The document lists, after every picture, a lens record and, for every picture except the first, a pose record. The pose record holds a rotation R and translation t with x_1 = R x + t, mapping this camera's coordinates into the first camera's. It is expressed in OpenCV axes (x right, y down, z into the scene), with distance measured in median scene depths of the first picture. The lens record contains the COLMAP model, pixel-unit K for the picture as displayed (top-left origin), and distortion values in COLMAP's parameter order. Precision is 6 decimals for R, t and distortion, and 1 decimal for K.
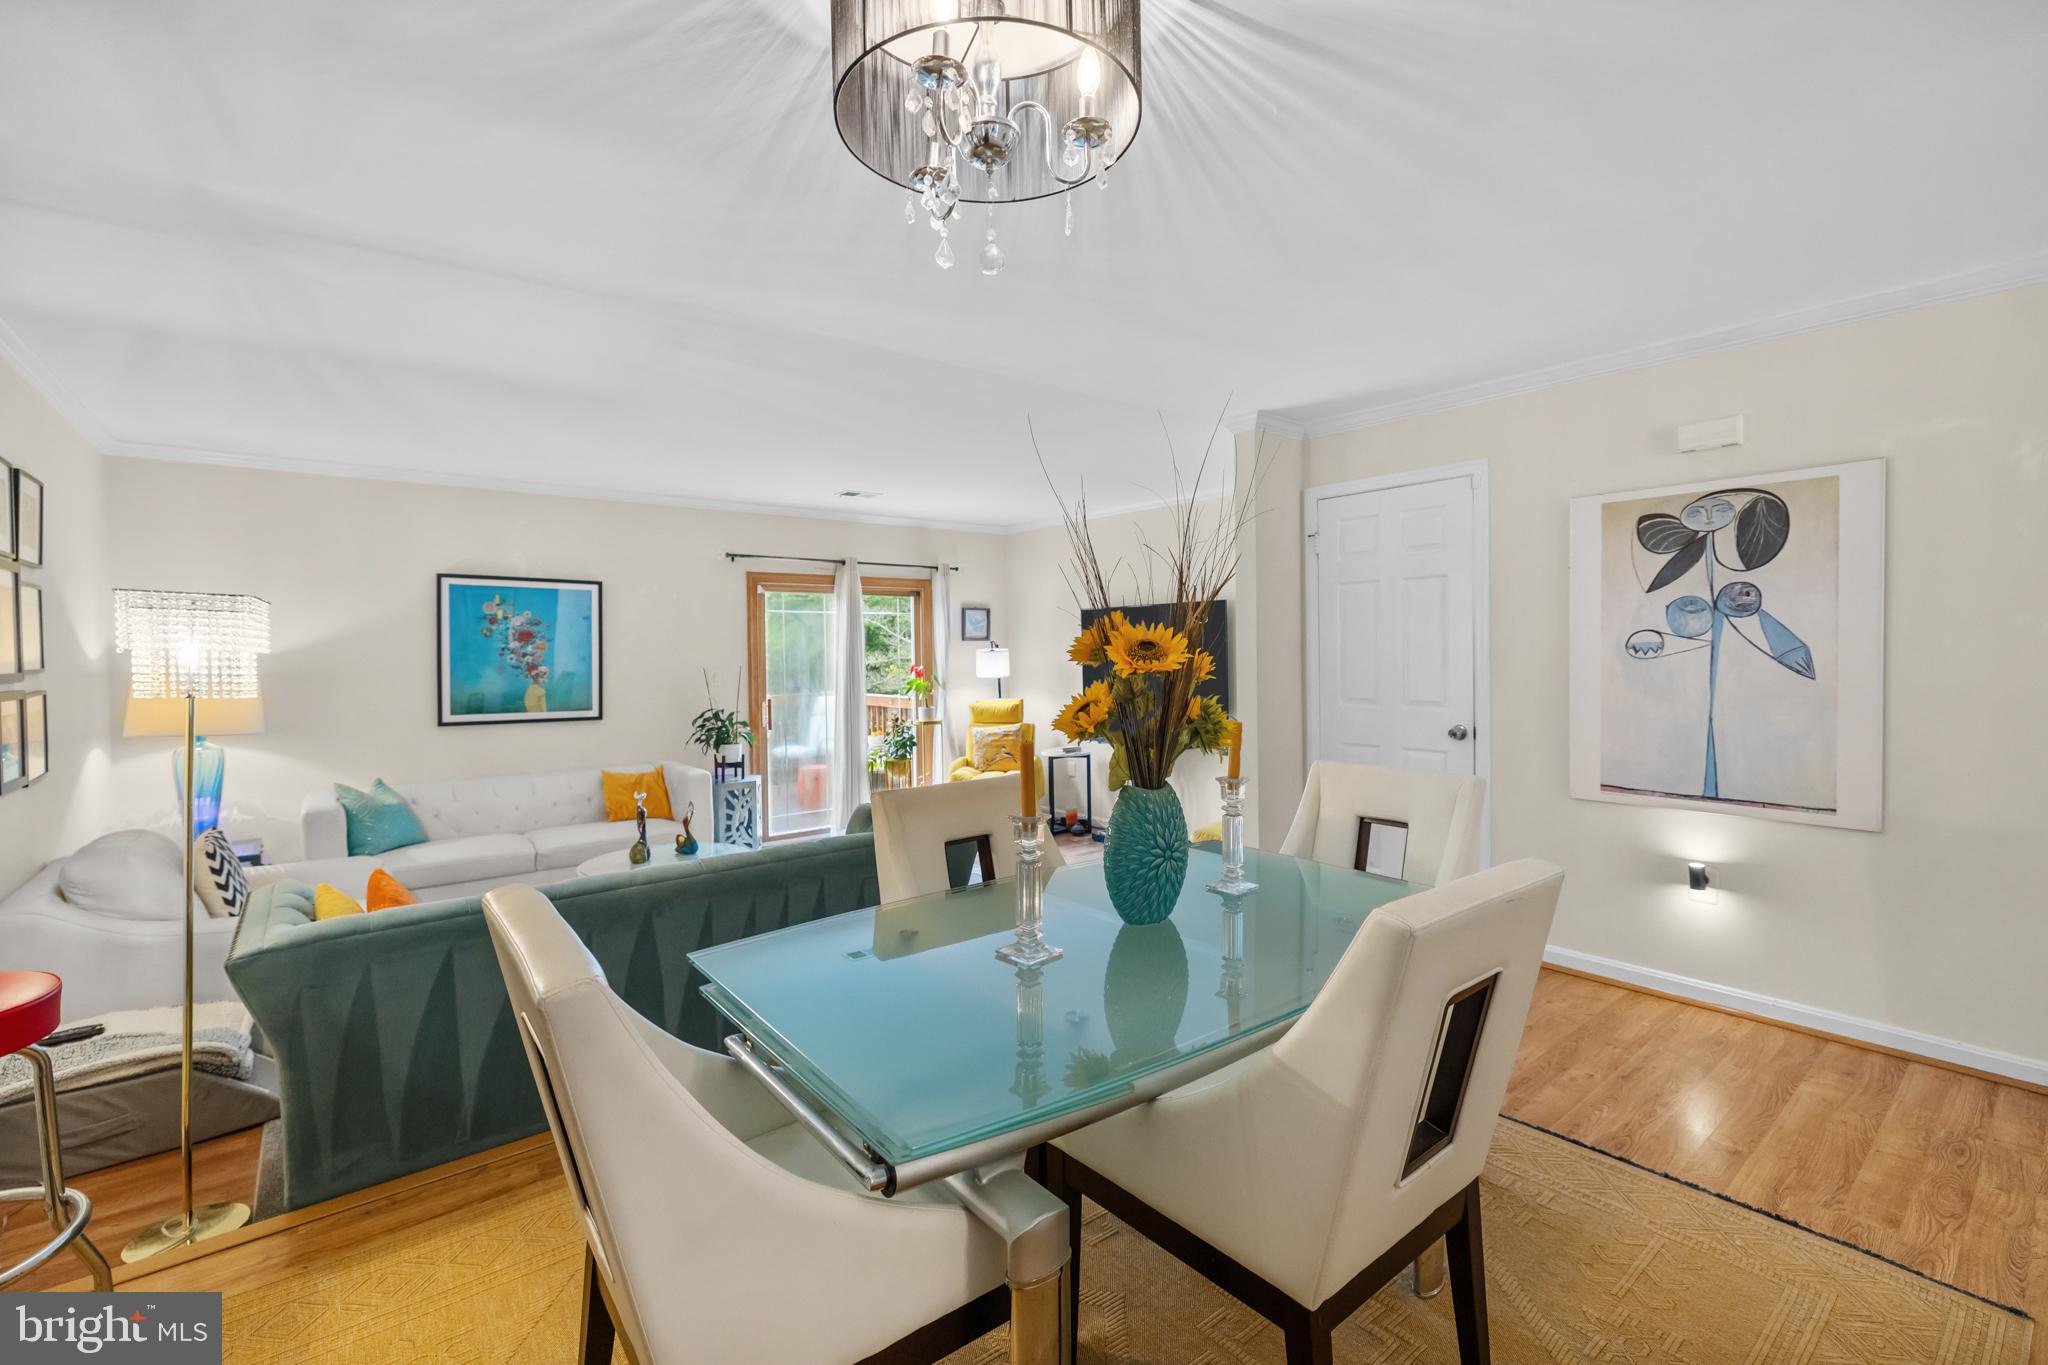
lens RADIAL K [[868.7, 0, 1017.7], [0, 868.7, 662.1], [0, 0, 1]] dist [0.002472, 0.000245]
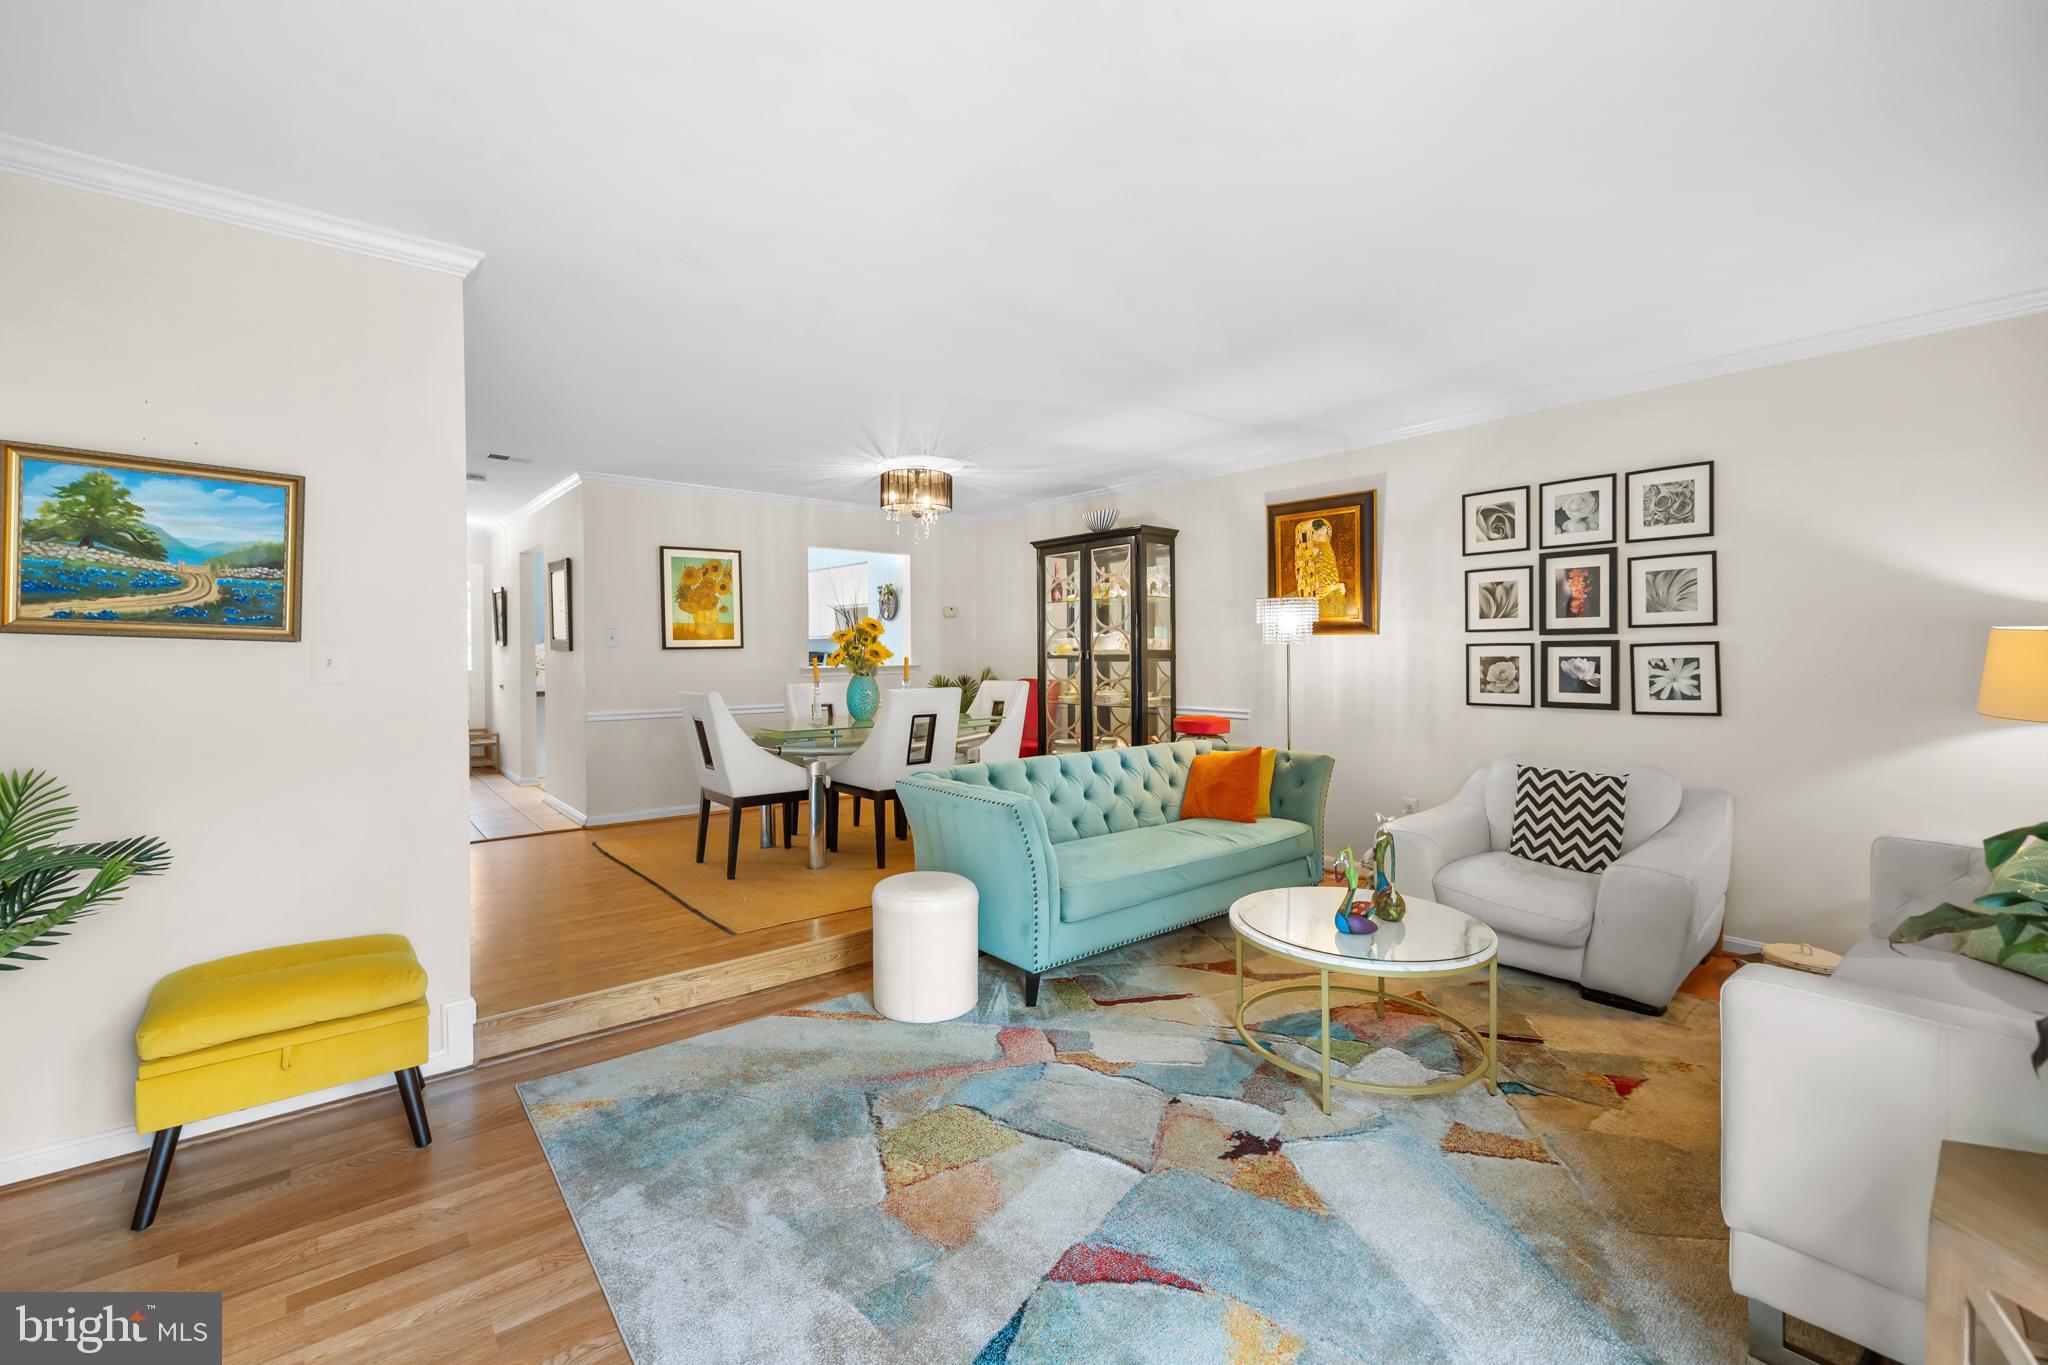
lens RADIAL K [[864.9, 0, 1024.8], [0, 864.9, 658.5], [0, 0, 1]] dist [0.009315, 0.000398]
pose [[-0.999748, 0.016948, -0.014742, -0.106620], [0.016608, 0.999601, 0.022845, 0.008597], [0.015123, 0.022595, -0.999630, 1.188206]]
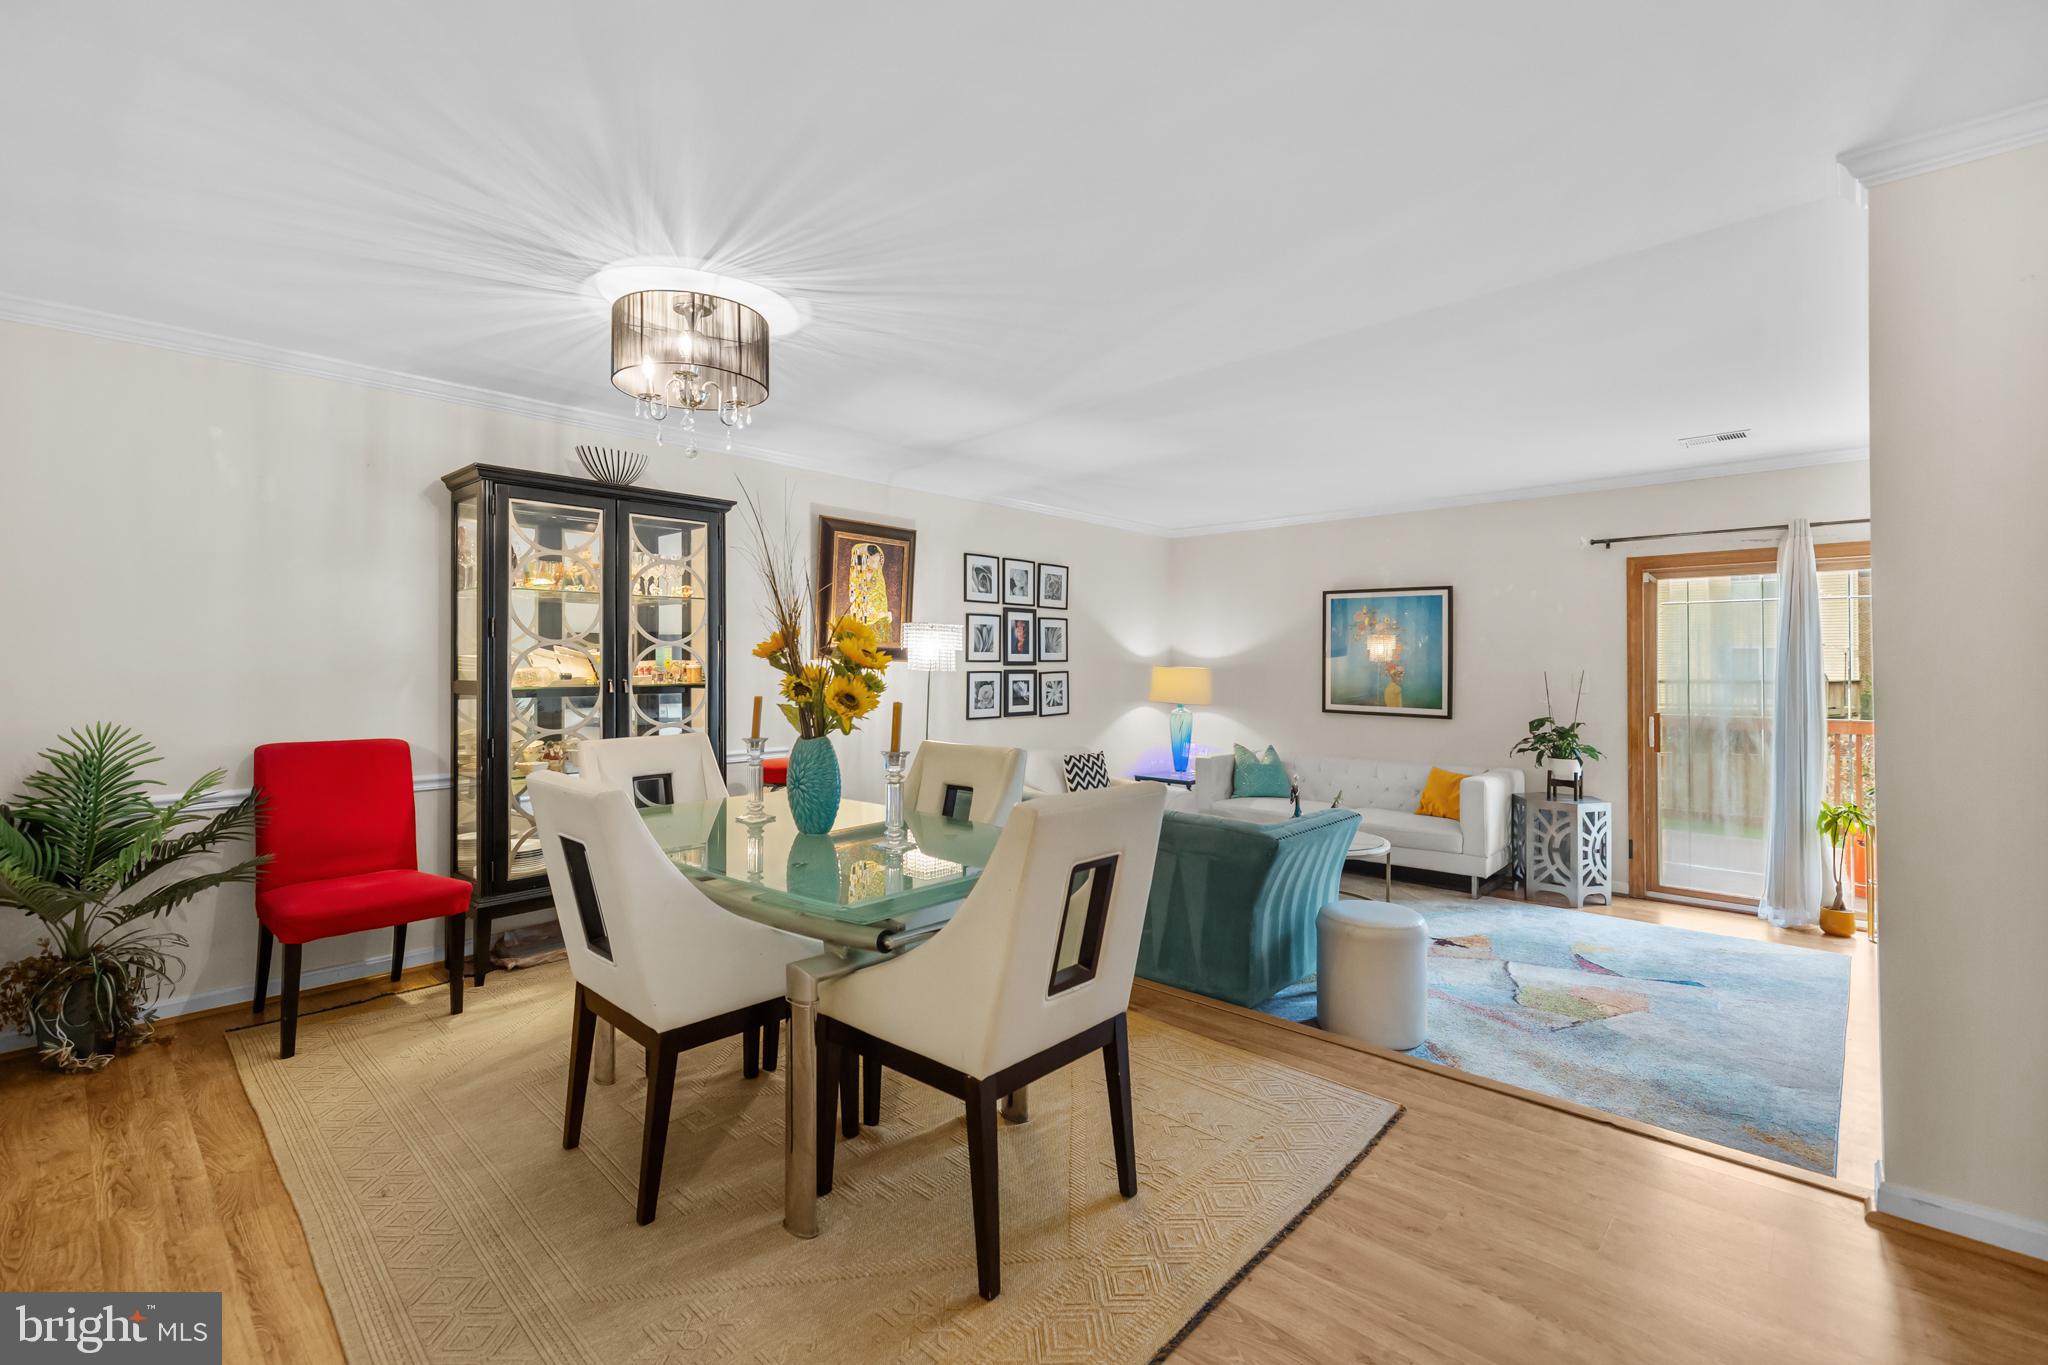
lens RADIAL K [[892.5, 0, 1014.9], [0, 892.5, 649.9], [0, 0, 1]] dist [0.003428, 0.000139]
pose [[0.143358, -0.004955, -0.989659, 0.489879], [-0.020358, 0.999761, -0.007955, 0.002700], [0.989462, 0.021288, 0.143223, 0.327424]]
